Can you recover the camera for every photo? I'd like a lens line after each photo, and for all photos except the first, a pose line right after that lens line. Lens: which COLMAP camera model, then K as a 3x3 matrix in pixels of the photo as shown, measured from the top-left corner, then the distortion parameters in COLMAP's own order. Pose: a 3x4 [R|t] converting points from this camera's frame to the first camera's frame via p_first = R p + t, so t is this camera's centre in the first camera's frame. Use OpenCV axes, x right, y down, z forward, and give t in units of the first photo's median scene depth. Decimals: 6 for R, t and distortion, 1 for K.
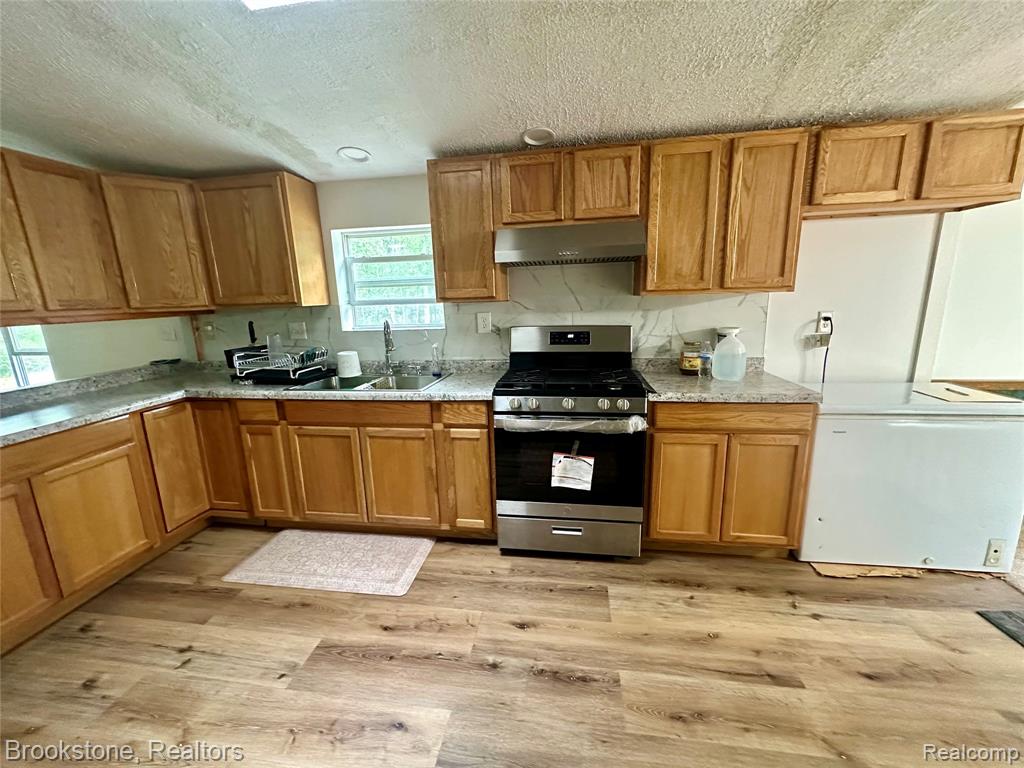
lens RADIAL K [[406.9, 0, 511.8], [0, 406.9, 384.6], [0, 0, 1]] dist [-0.001198, -0.000110]
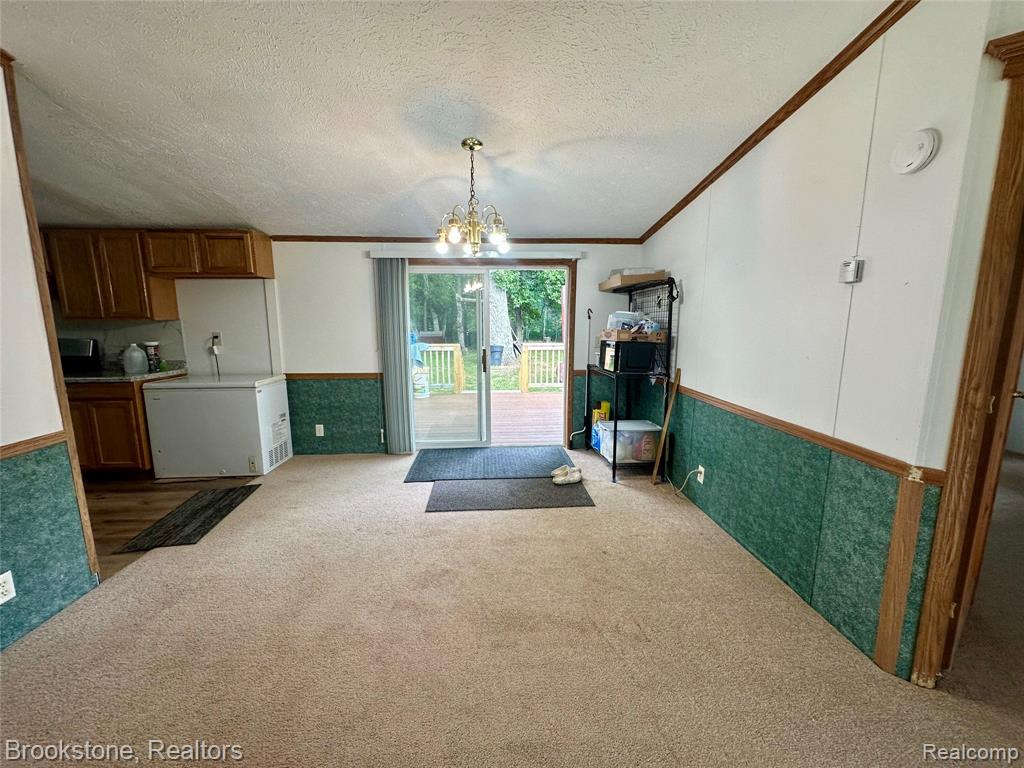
lens RADIAL K [[406.9, 0, 513.0], [0, 406.9, 382.8], [0, 0, 1]] dist [-0.001198, -0.000110]
pose [[0.974942, -0.000966, 0.222457, 1.521974], [0.013881, 0.998306, -0.056500, 0.129850], [-0.222026, 0.058172, 0.973304, -0.857901]]
